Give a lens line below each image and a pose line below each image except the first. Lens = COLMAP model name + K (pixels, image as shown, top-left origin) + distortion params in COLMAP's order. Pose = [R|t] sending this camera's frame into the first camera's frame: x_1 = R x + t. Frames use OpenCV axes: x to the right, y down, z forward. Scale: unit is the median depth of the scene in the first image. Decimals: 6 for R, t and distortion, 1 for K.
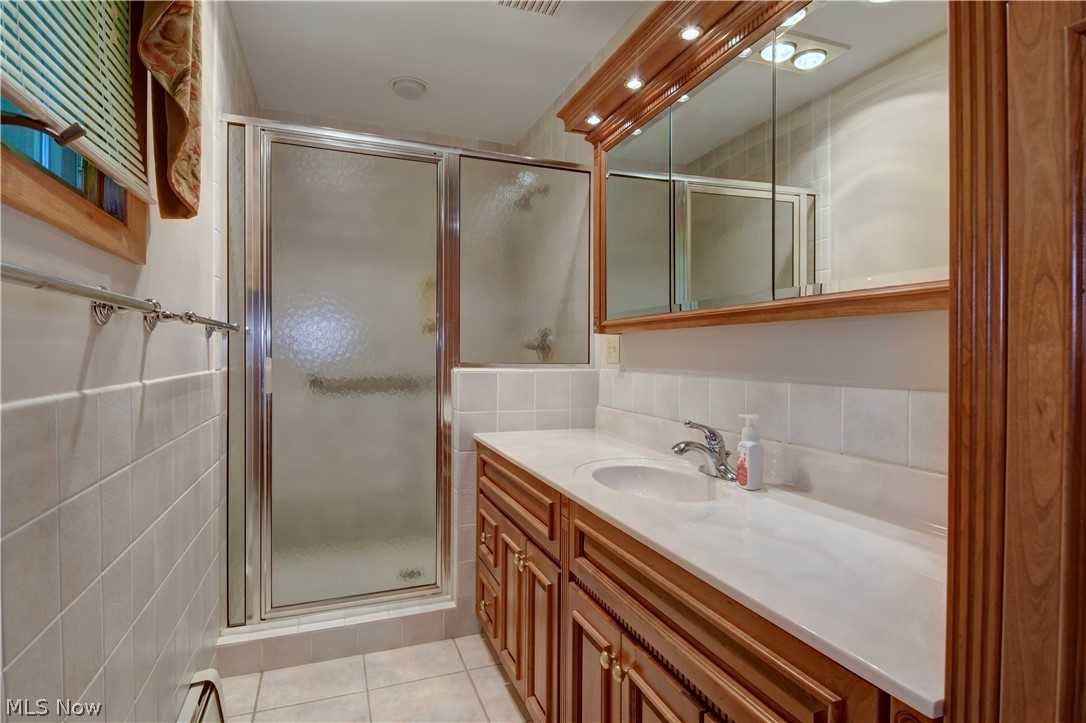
lens RADIAL K [[561.5, 0, 545.1], [0, 561.5, 356.2], [0, 0, 1]] dist [-0.016874, -0.006515]
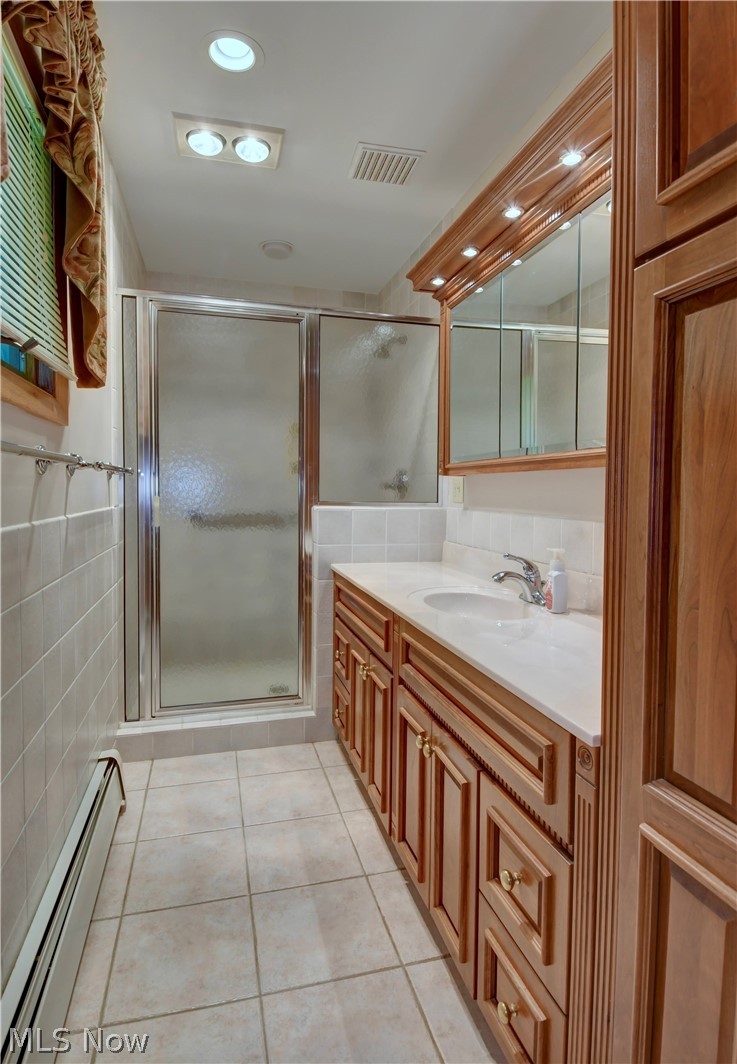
lens RADIAL K [[585.5, 0, 368.0], [0, 585.5, 509.0], [0, 0, 1]] dist [-0.030872, 0.001817]
pose [[0.994575, 0.006917, -0.103792, 0.075902], [-0.003978, 0.999586, 0.028496, -0.007663], [0.103946, -0.027929, 0.994191, -0.176640]]
